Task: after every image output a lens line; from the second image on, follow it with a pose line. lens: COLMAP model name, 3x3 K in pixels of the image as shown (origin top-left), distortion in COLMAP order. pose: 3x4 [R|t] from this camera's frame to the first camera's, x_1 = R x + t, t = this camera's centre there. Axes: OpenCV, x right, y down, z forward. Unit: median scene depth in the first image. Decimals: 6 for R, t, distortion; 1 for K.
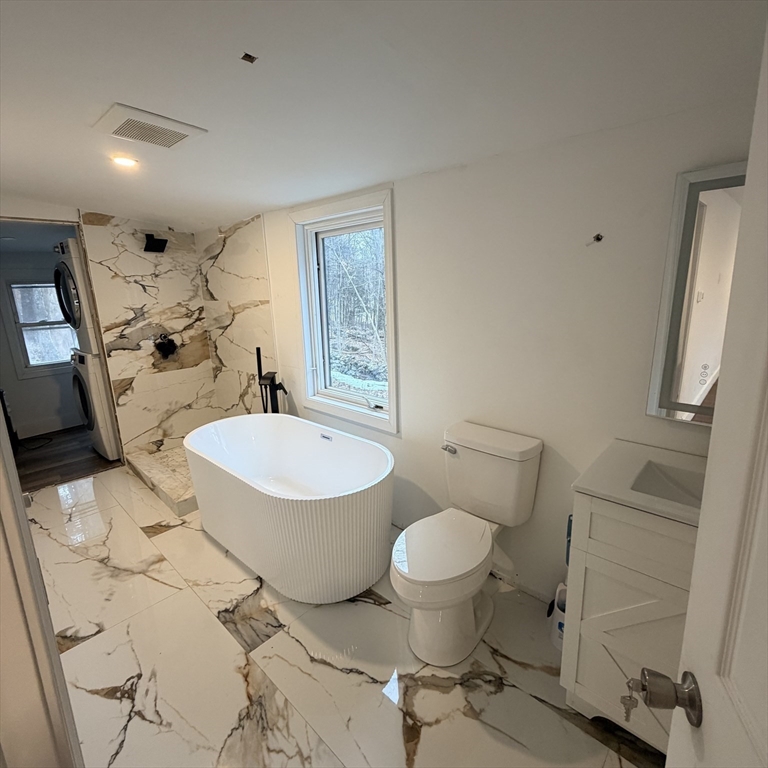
lens RADIAL K [[406.0, 0, 382.8], [0, 406.0, 382.2], [0, 0, 1]] dist [-0.001179, -0.000343]
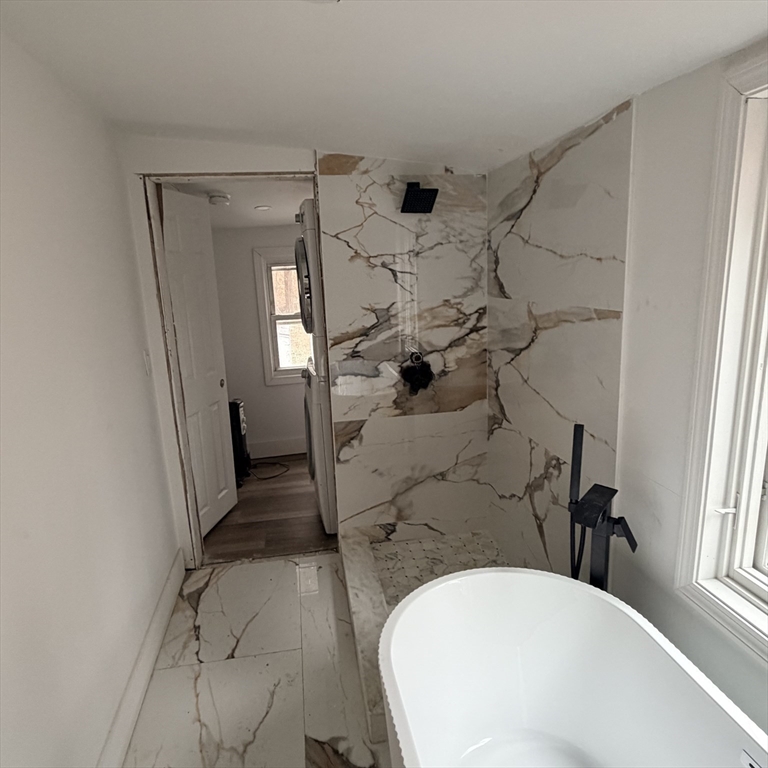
lens RADIAL K [[522.9, 0, 383.1], [0, 522.9, 383.8], [0, 0, 1]] dist [-0.006790, 0.007116]
pose [[0.798755, 0.127268, -0.588041, -0.131452], [-0.121240, 0.991369, 0.049875, -0.109377], [0.589314, 0.031456, 0.807292, 0.373158]]
